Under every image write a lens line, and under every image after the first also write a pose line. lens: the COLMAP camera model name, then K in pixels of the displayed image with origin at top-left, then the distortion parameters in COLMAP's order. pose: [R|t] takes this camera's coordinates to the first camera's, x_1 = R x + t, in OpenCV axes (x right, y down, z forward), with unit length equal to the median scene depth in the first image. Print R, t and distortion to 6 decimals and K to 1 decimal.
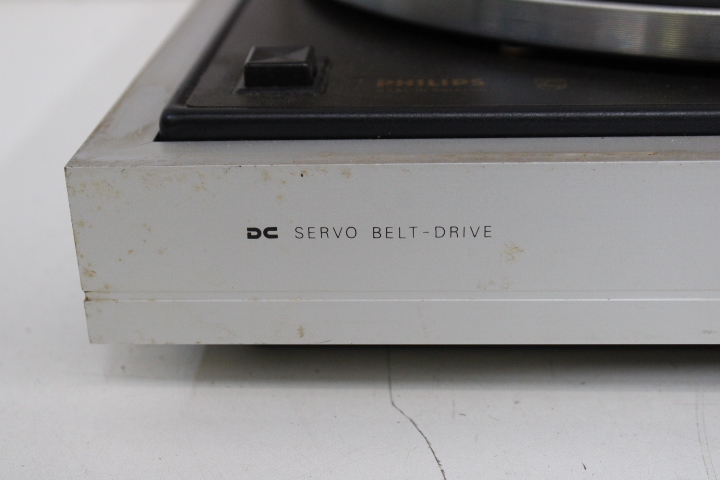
lens RADIAL K [[1220.9, 0, 360.0], [0, 1220.9, 240.0], [0, 0, 1]] dist [-0.048648, -0.074833]
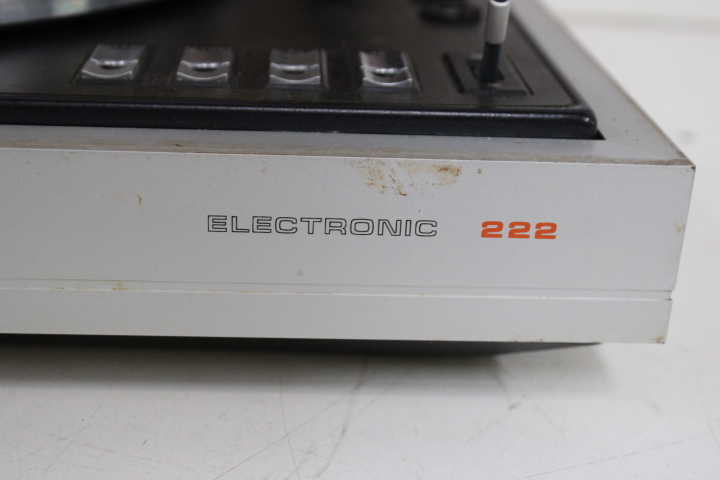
lens RADIAL K [[1207.9, 0, 360.0], [0, 1207.9, 240.0], [0, 0, 1]] dist [-0.035007, -0.040850]
pose [[0.994902, 0.029280, 0.096503, 1.004370], [-0.029875, 0.999542, 0.004726, -0.008196], [-0.096320, -0.007585, 0.995322, -0.028518]]
